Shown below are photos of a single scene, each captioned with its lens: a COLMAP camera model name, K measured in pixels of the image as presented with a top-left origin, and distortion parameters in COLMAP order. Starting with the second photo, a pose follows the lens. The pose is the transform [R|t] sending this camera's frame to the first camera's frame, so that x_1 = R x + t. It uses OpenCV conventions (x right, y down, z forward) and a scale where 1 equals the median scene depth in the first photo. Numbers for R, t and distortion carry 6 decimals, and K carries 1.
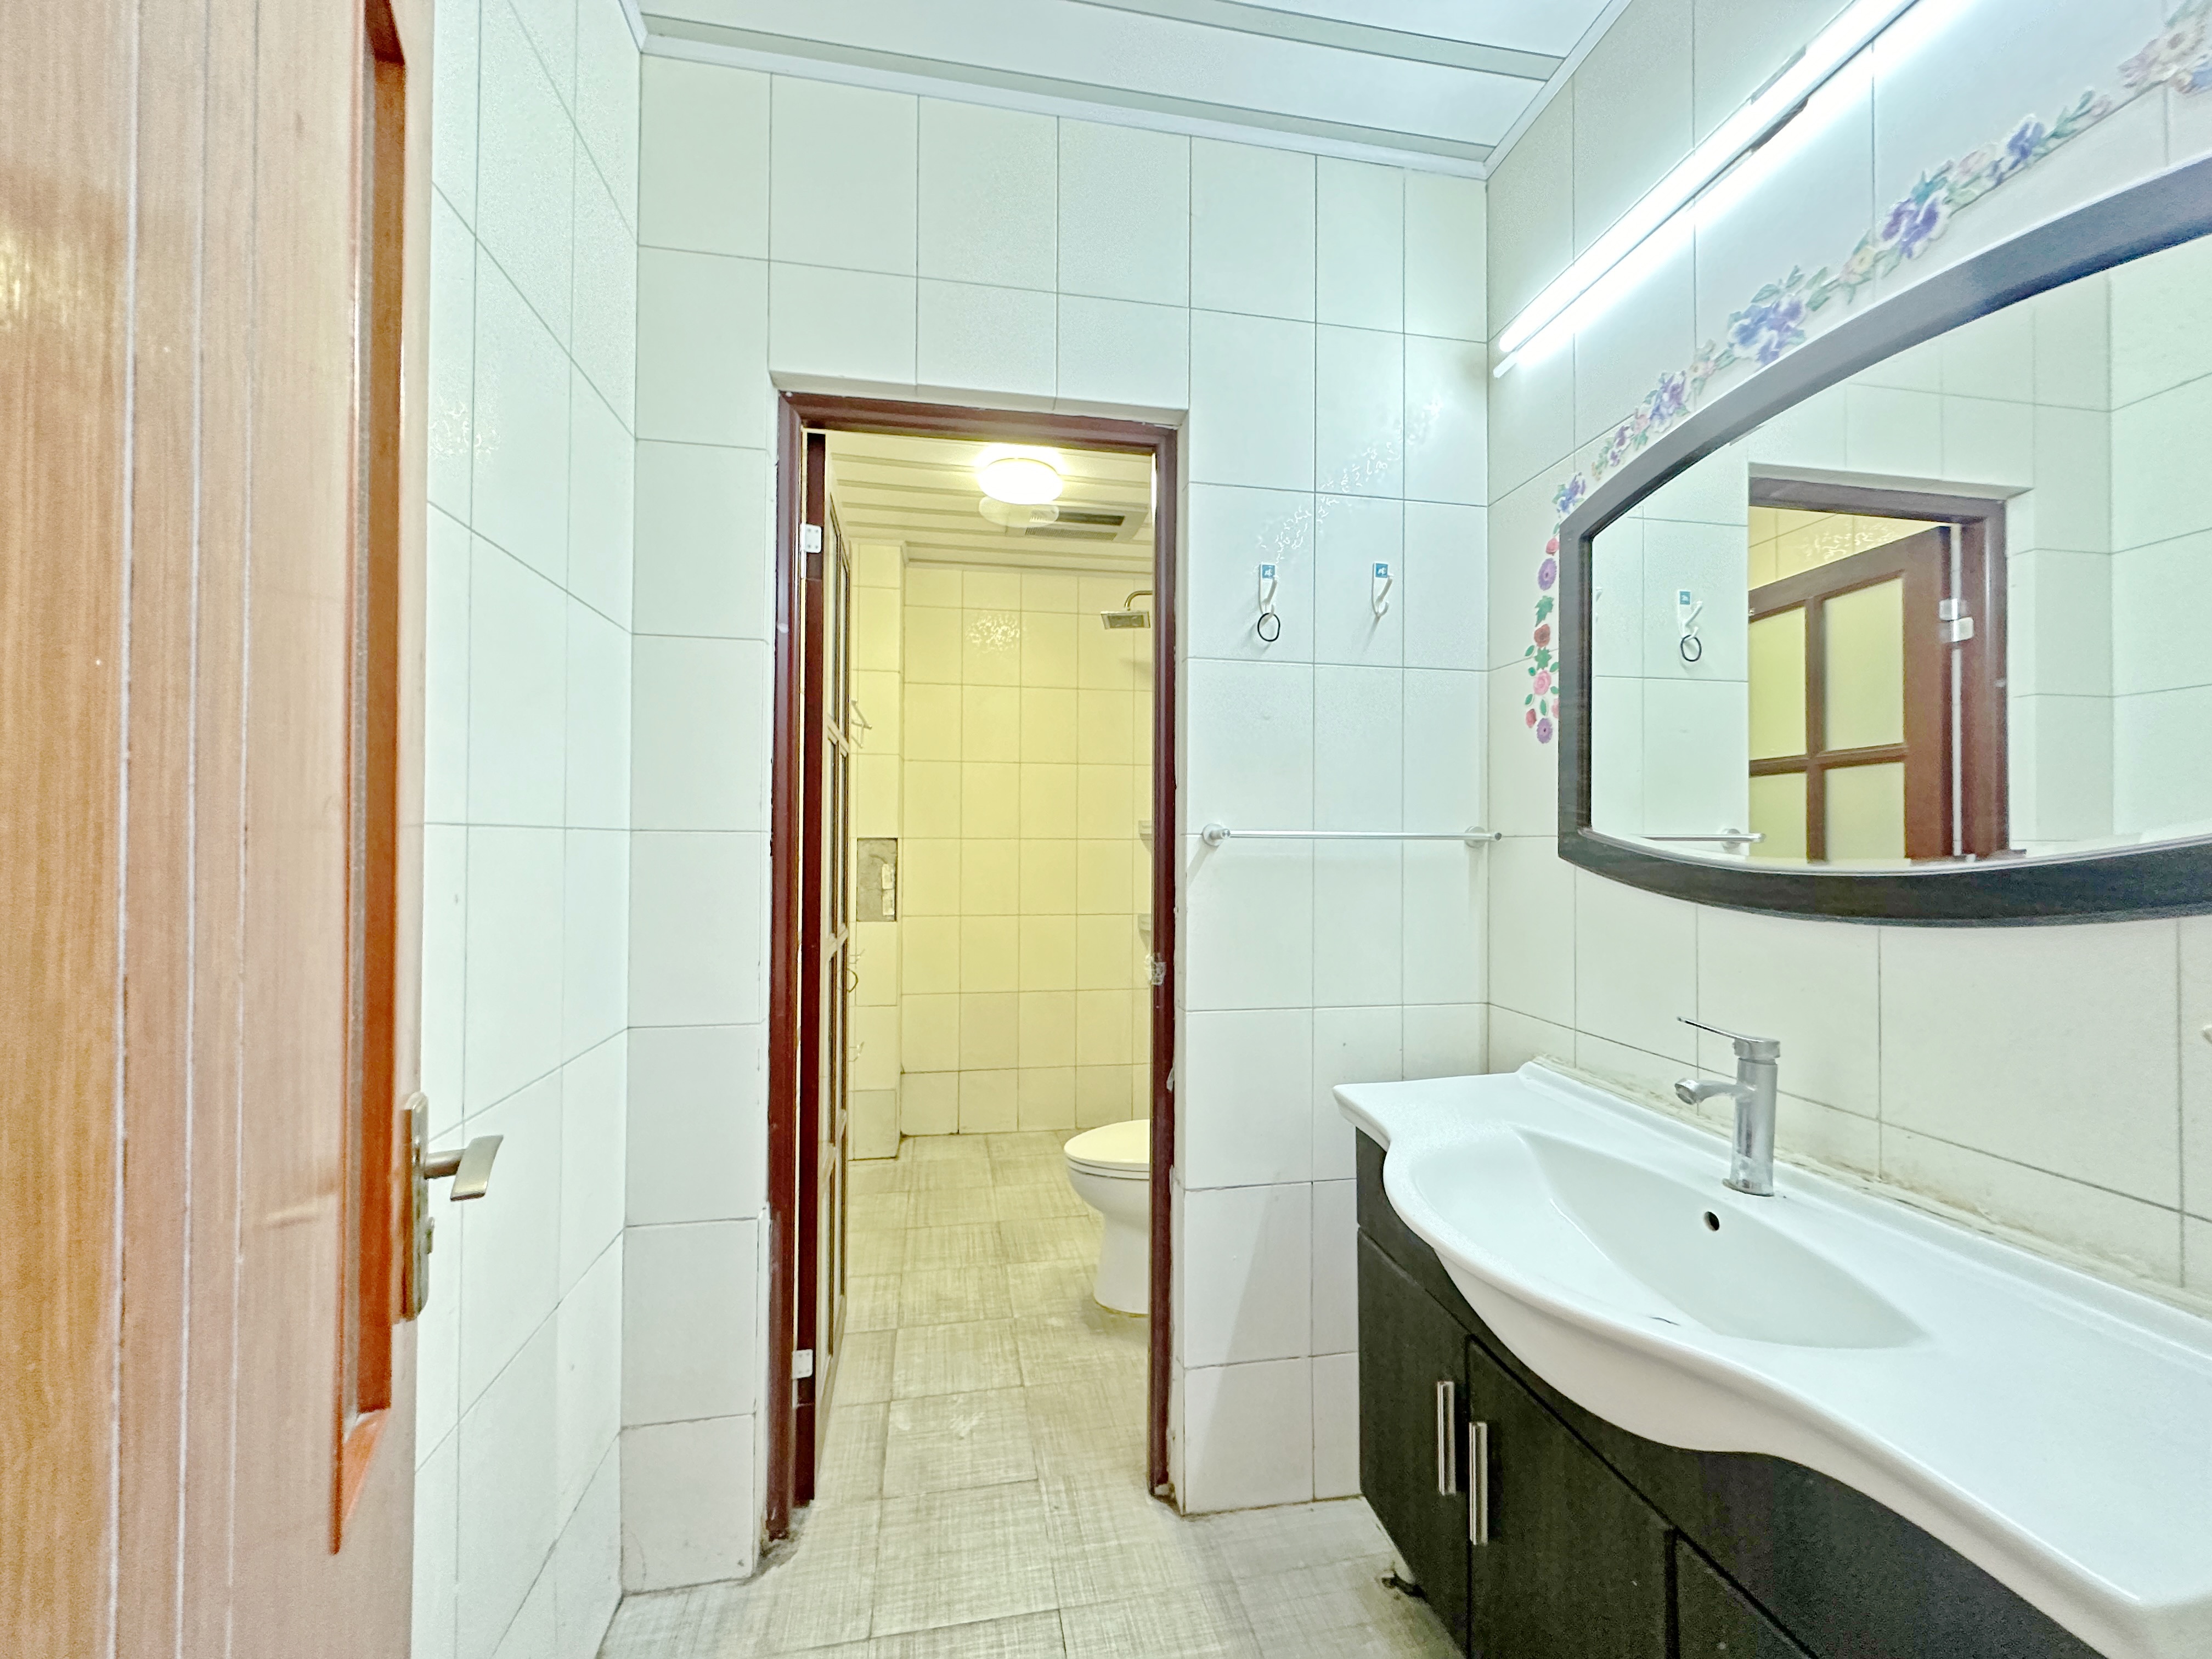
lens RADIAL K [[879.5, 0, 1106.1], [0, 879.5, 837.2], [0, 0, 1]] dist [-0.000919, -0.000024]
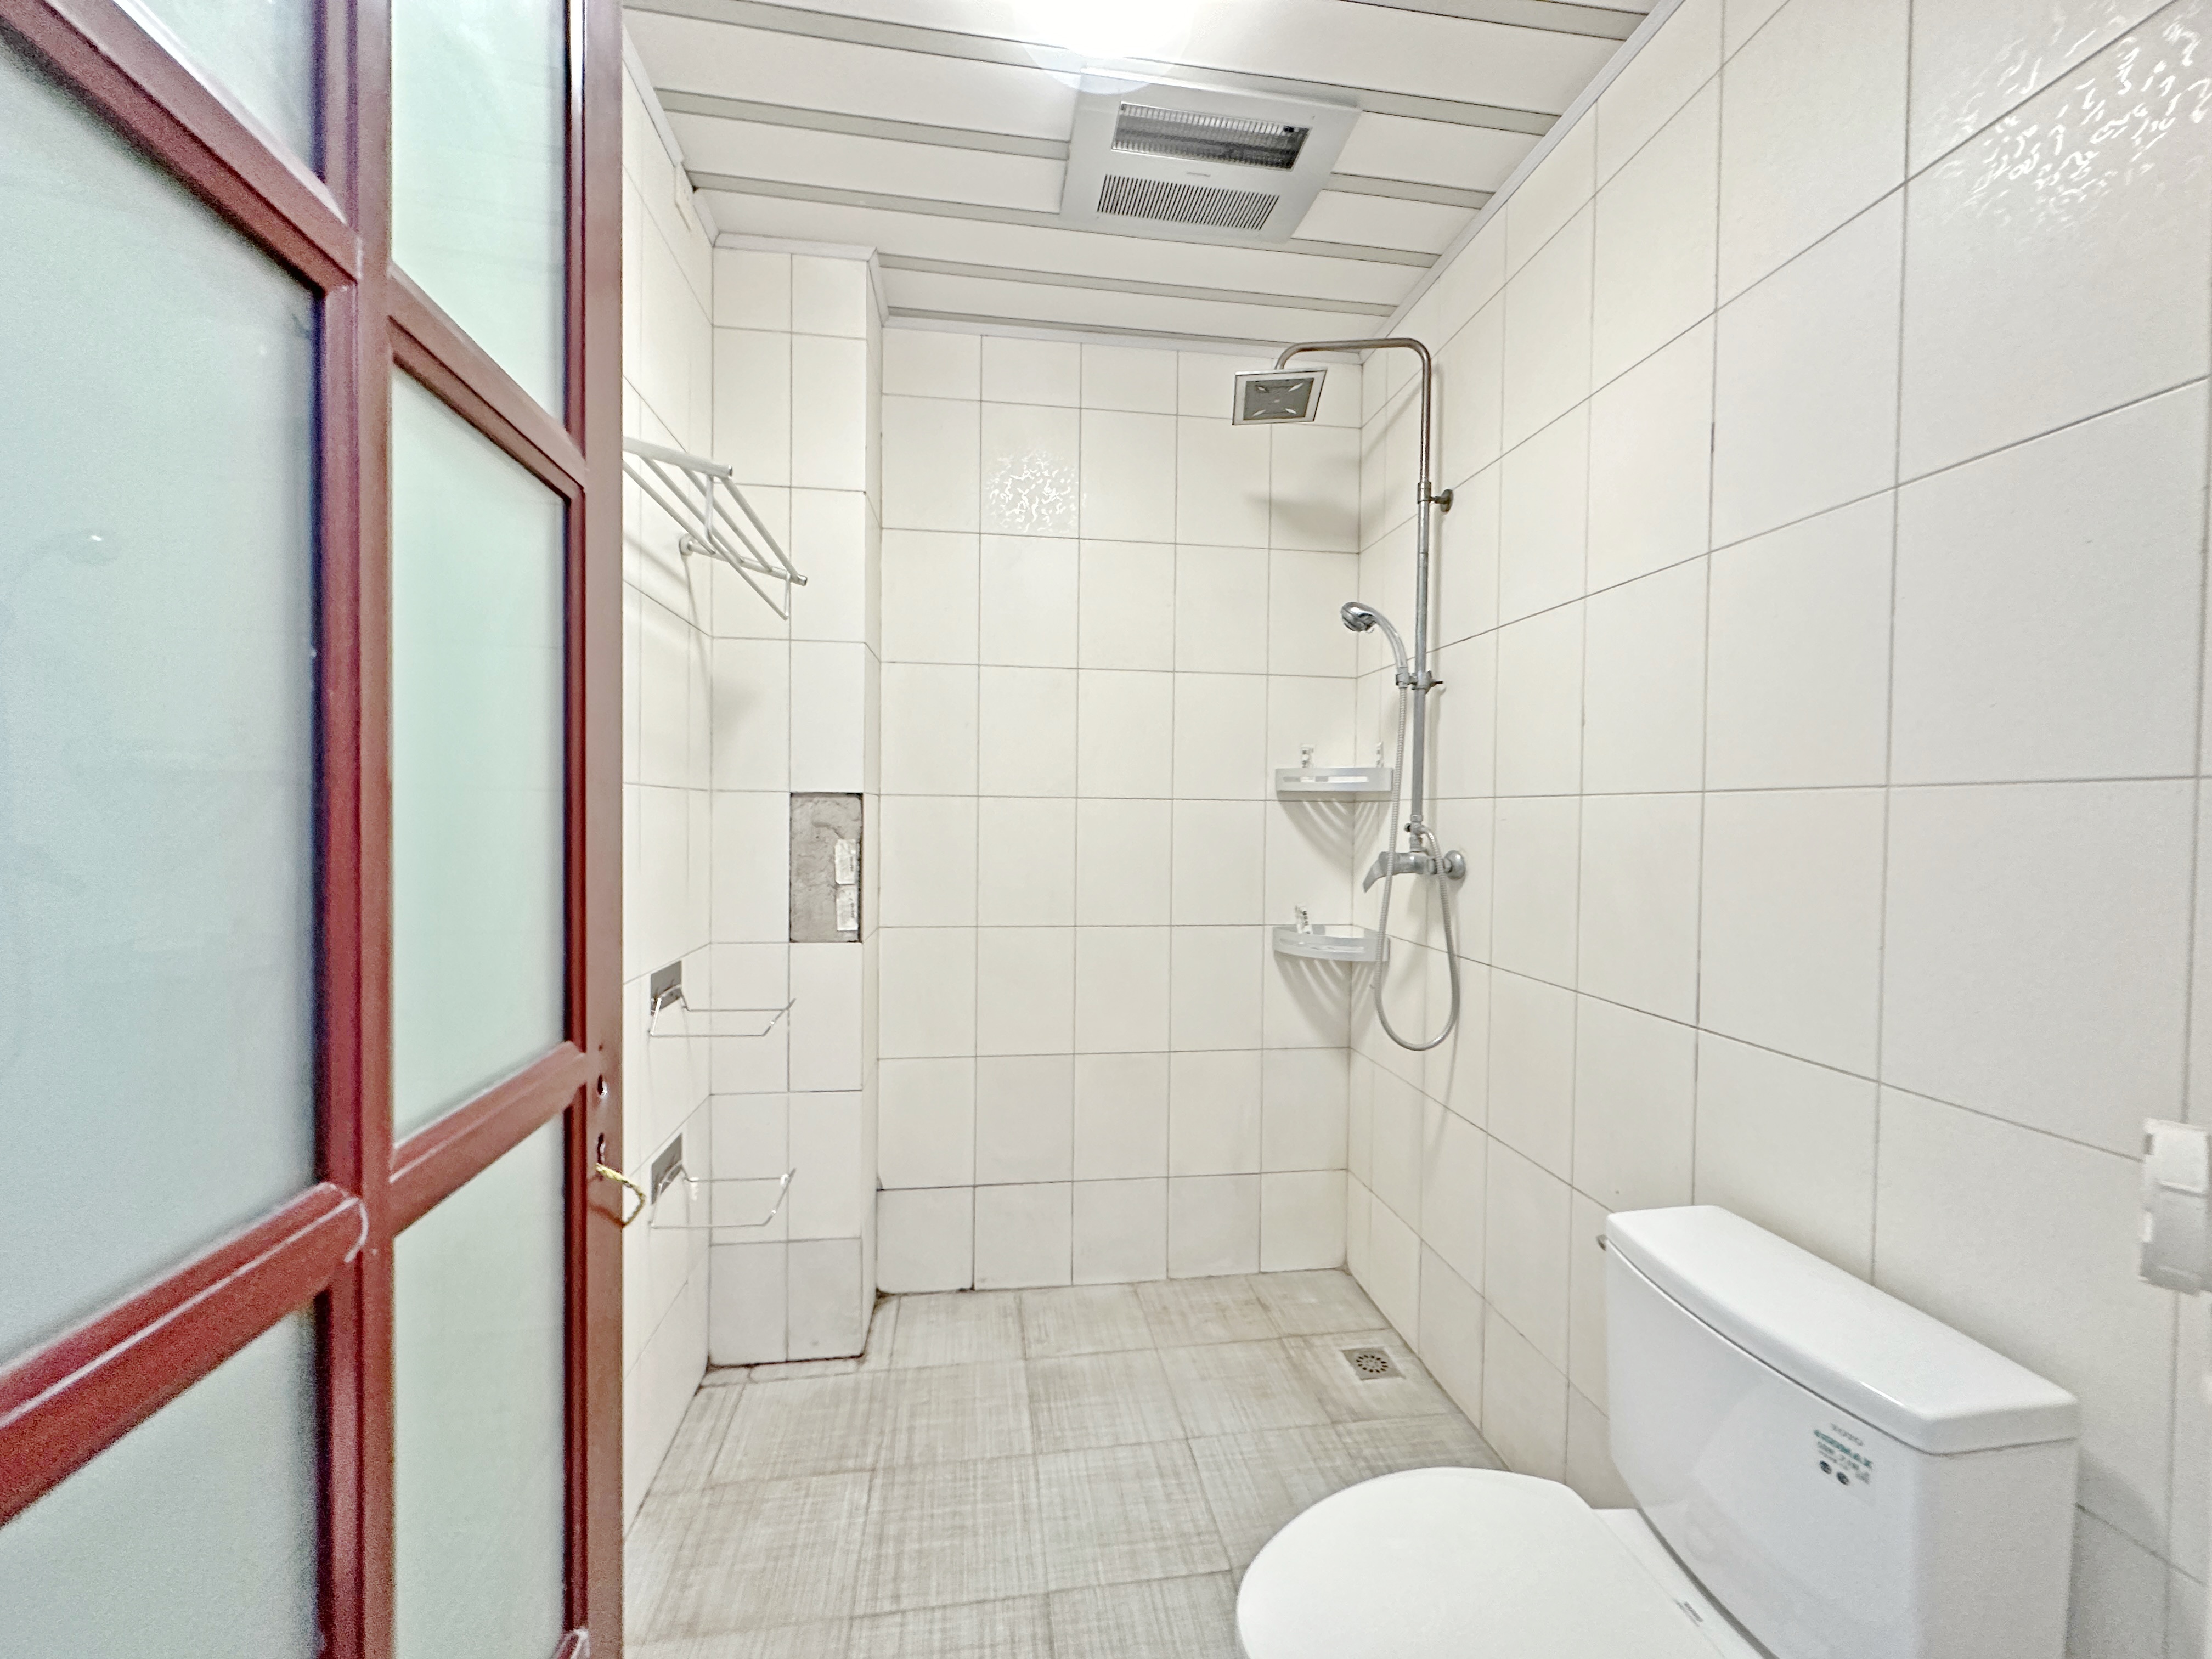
lens RADIAL K [[879.5, 0, 1104.3], [0, 879.5, 827.2], [0, 0, 1]] dist [-0.000919, -0.000024]
pose [[0.999384, 0.005762, -0.034611, -0.063446], [-0.005138, 0.999824, 0.018071, 0.011462], [0.034709, -0.017882, 0.999237, 0.435562]]
